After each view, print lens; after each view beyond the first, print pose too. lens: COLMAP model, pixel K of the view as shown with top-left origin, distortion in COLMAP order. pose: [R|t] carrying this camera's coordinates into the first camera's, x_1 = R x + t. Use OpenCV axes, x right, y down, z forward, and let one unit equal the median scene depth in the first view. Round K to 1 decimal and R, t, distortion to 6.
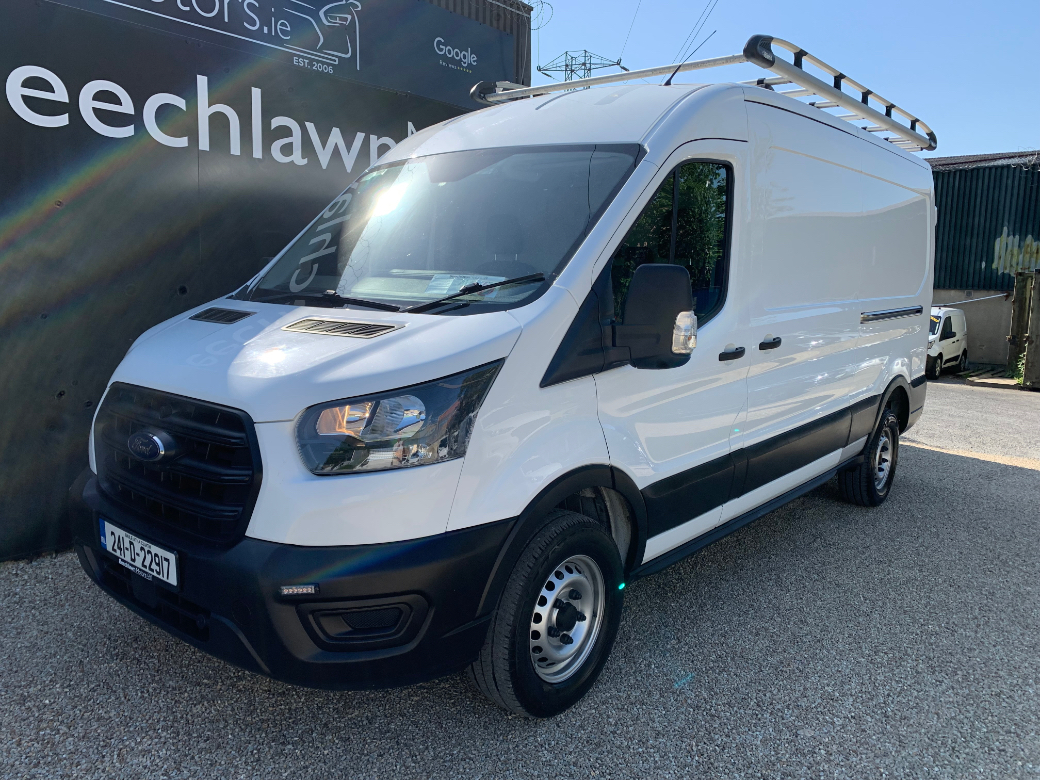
lens RADIAL K [[794.3, 0, 499.5], [0, 794.3, 390.0], [0, 0, 1]] dist [0.035728, -0.011335]
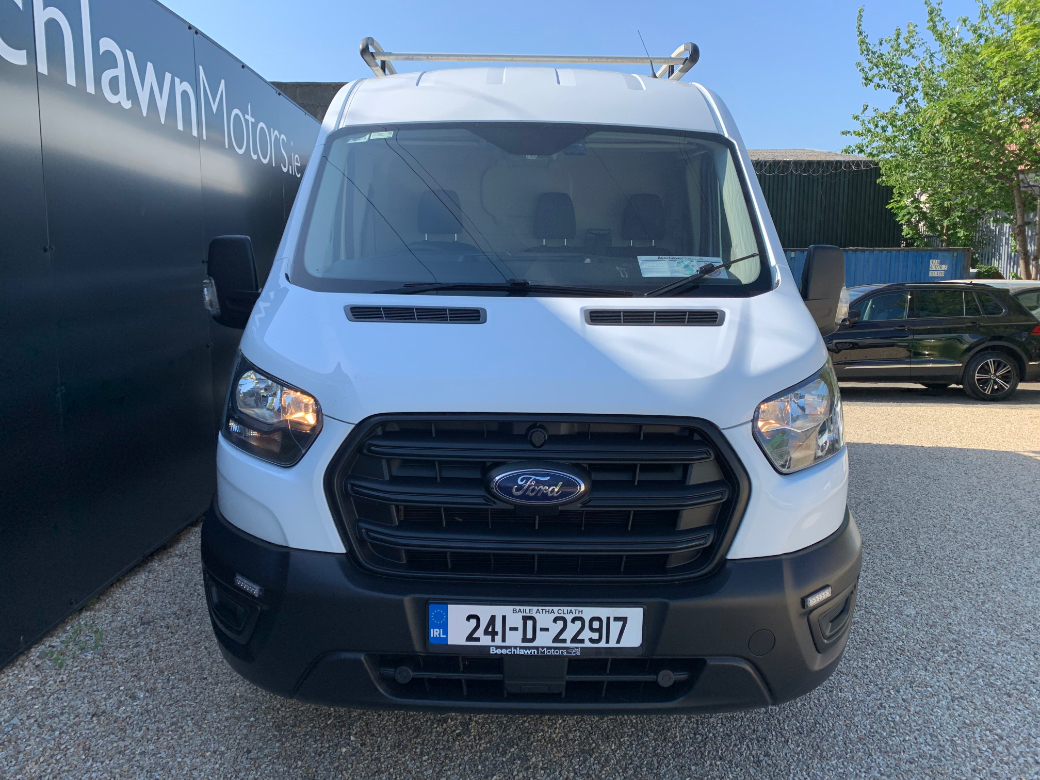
lens RADIAL K [[794.3, 0, 520.6], [0, 794.3, 385.9], [0, 0, 1]] dist [0.035728, -0.011335]
pose [[0.768240, -0.113861, 0.629955, -0.521929], [0.102480, 0.993238, 0.054547, -0.038784], [-0.631907, 0.022653, 0.774713, 0.239397]]
